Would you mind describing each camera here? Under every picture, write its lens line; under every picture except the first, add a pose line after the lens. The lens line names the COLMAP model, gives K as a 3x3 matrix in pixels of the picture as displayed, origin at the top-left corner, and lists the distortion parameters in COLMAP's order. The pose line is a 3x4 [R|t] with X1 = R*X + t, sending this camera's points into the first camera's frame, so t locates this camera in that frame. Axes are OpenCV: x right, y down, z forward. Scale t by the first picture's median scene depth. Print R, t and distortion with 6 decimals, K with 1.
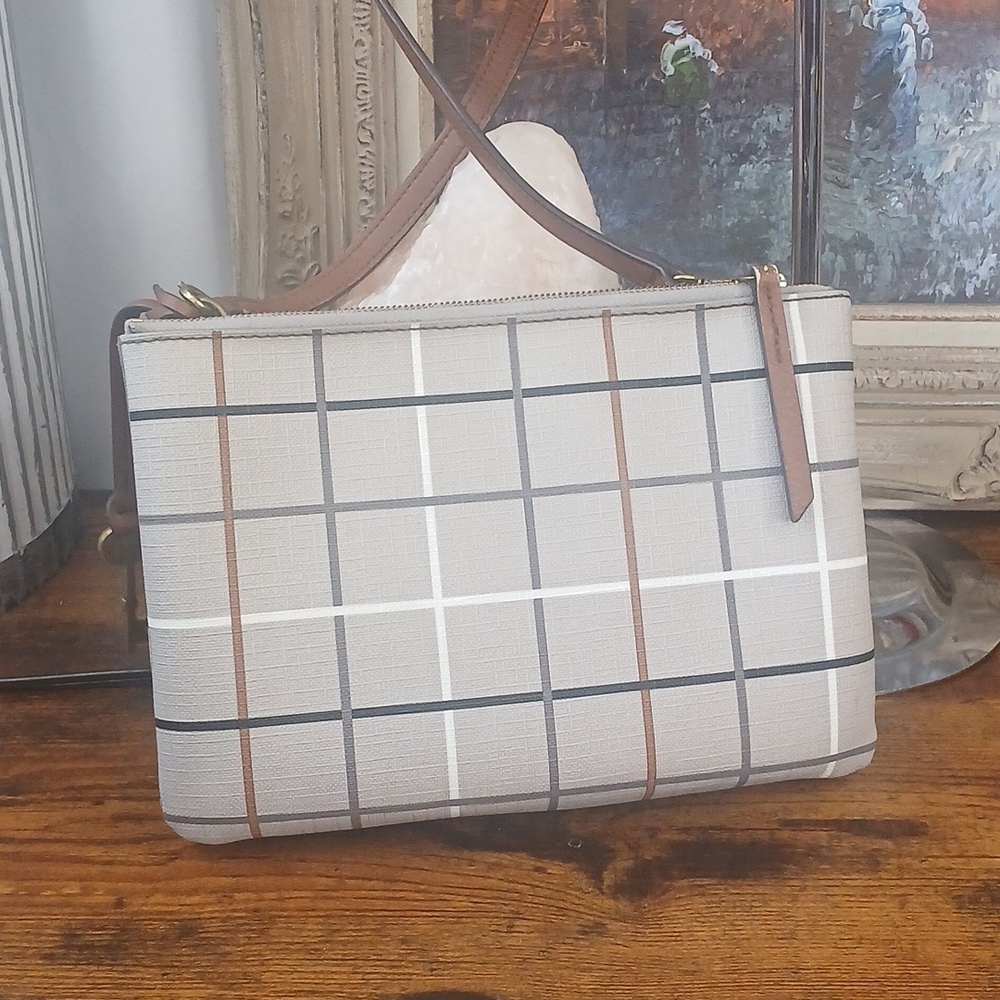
lens RADIAL K [[1689.3, 0, 500.0], [0, 1689.3, 500.0], [0, 0, 1]] dist [0.171264, -0.499725]
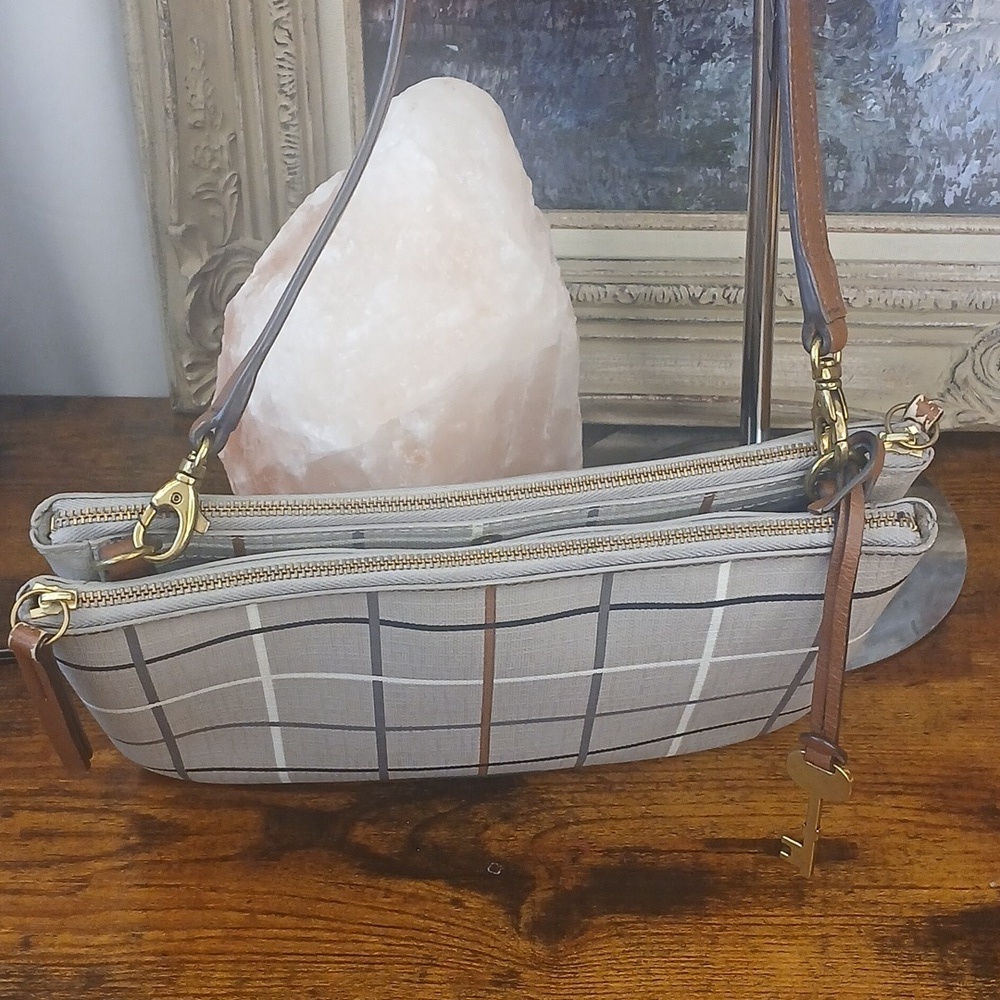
lens RADIAL K [[1689.3, 0, 500.0], [0, 1689.3, 500.0], [0, 0, 1]] dist [0.171264, -0.499725]
pose [[0.999988, 0.002014, -0.004498, 0.048117], [-0.001023, 0.977646, 0.210255, -0.198386], [0.004821, -0.210248, 0.977636, 0.084373]]
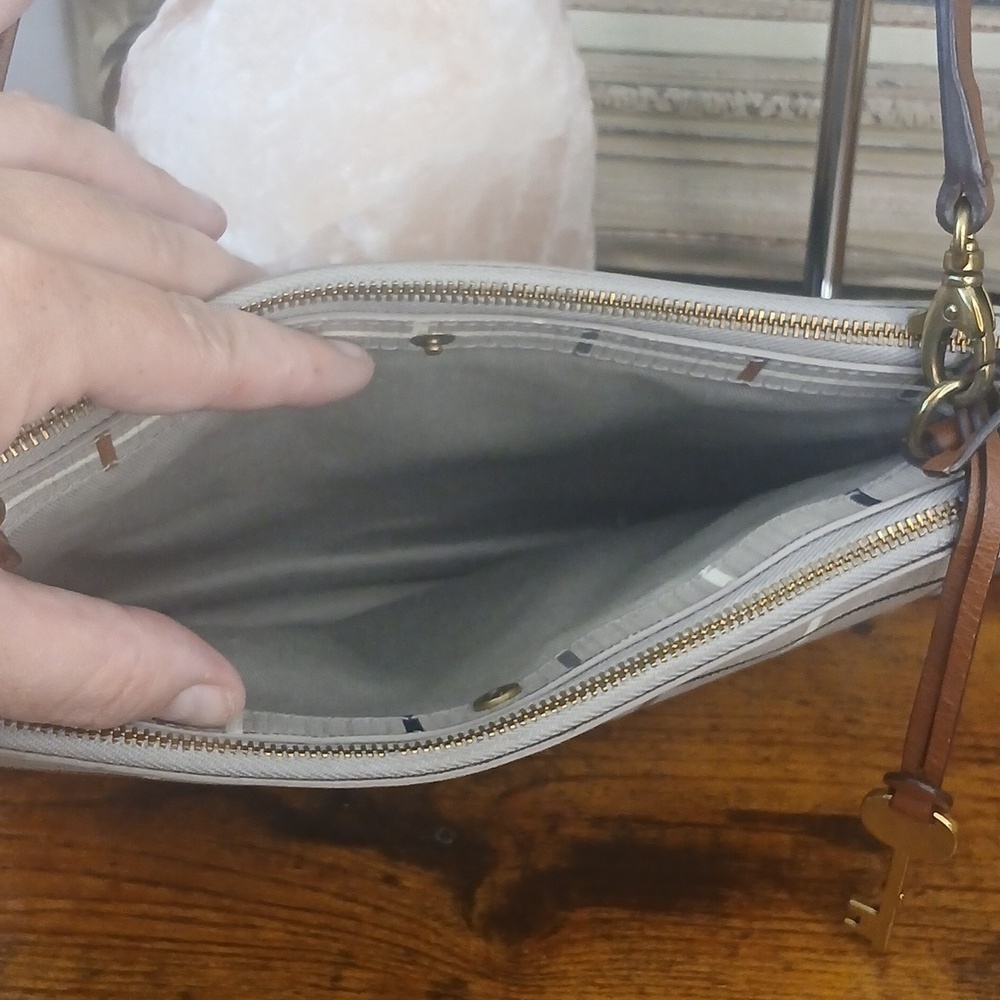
lens RADIAL K [[1689.3, 0, 500.0], [0, 1689.3, 500.0], [0, 0, 1]] dist [0.171264, -0.499725]
pose [[0.998443, 0.050691, -0.023274, 0.072914], [-0.042538, 0.961884, 0.270129, -0.128232], [0.036080, -0.268718, 0.962543, 0.315658]]
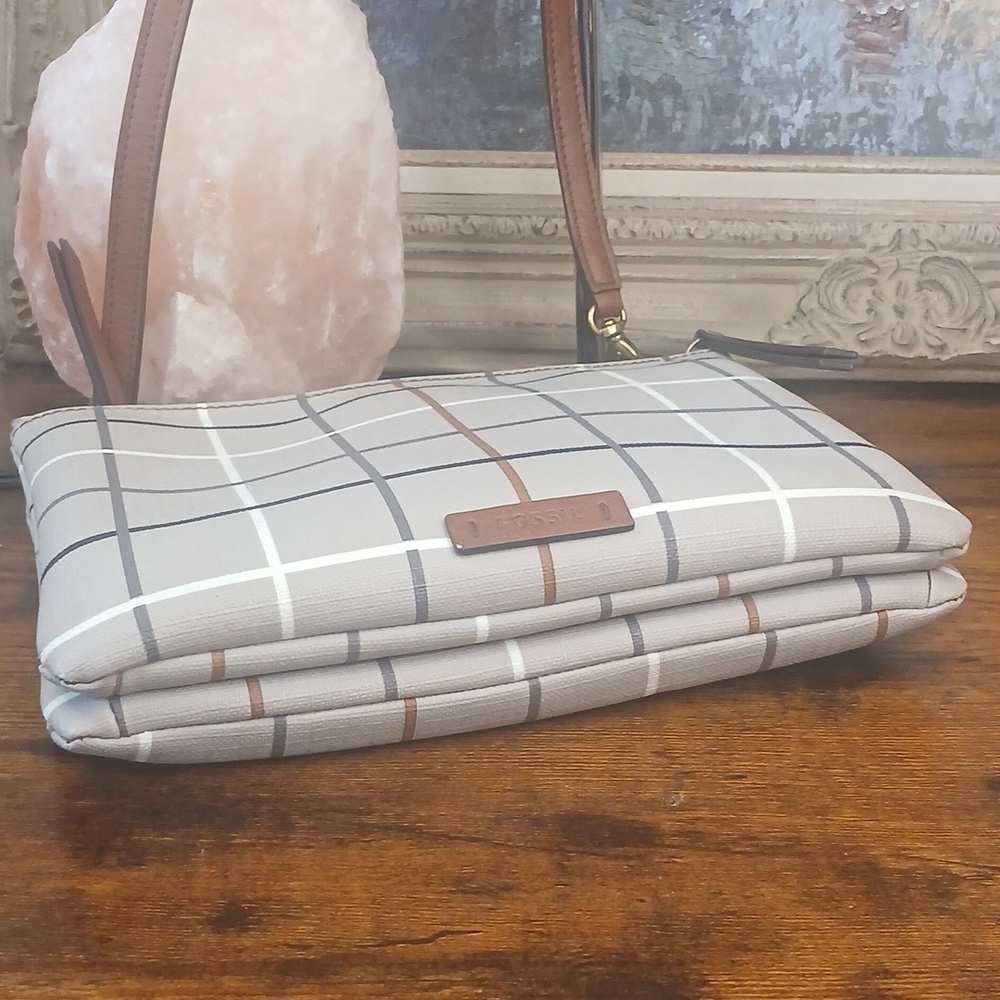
lens RADIAL K [[1689.3, 0, 500.0], [0, 1689.3, 500.0], [0, 0, 1]] dist [0.171264, -0.499725]
pose [[0.999723, 0.013580, 0.019229, 0.131251], [-0.011519, 0.994561, -0.103518, 0.215315], [-0.020530, 0.103268, 0.994442, 0.122375]]
